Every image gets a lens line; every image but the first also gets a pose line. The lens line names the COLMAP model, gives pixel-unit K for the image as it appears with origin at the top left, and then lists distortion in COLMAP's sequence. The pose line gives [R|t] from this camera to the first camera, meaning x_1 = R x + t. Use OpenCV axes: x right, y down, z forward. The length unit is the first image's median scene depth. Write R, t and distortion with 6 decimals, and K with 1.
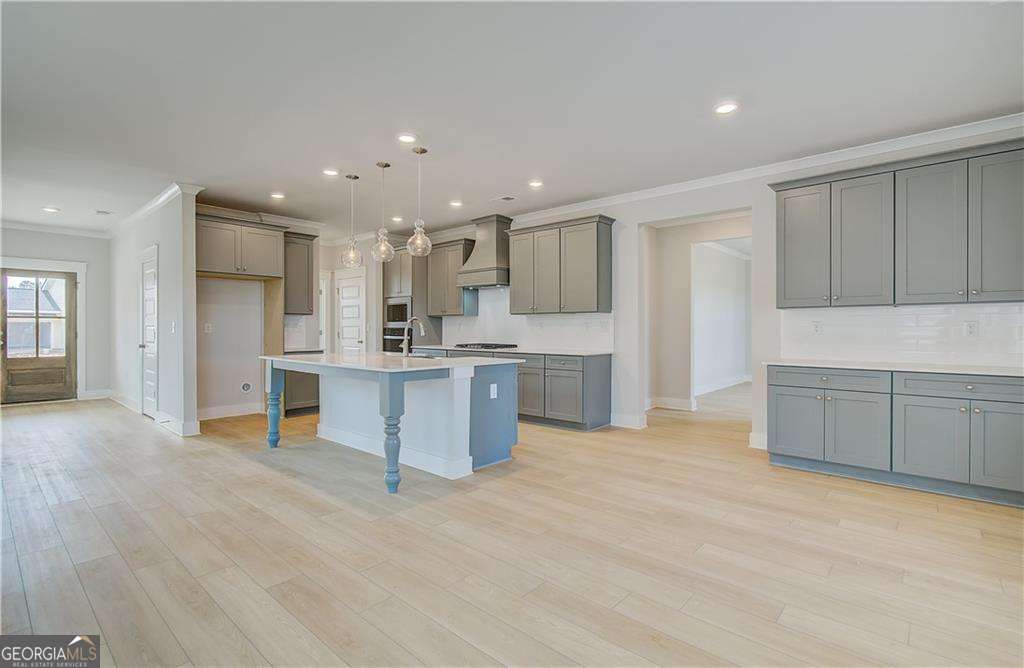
lens RADIAL K [[473.8, 0, 507.1], [0, 473.8, 331.3], [0, 0, 1]] dist [-0.002388, 0.000269]
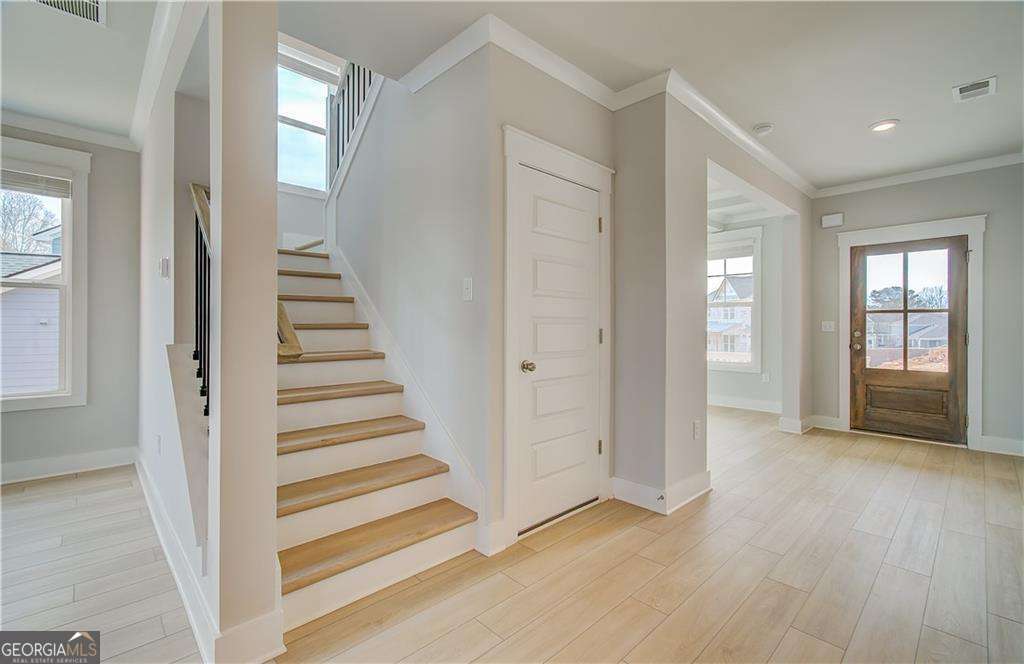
lens RADIAL K [[449.6, 0, 517.0], [0, 449.6, 329.6], [0, 0, 1]] dist [-0.000988, 0.000088]
pose [[-0.077478, 0.006678, -0.996972, -0.382615], [-0.007306, 0.999947, 0.007266, -0.005149], [0.996967, 0.007847, -0.077425, 0.611307]]
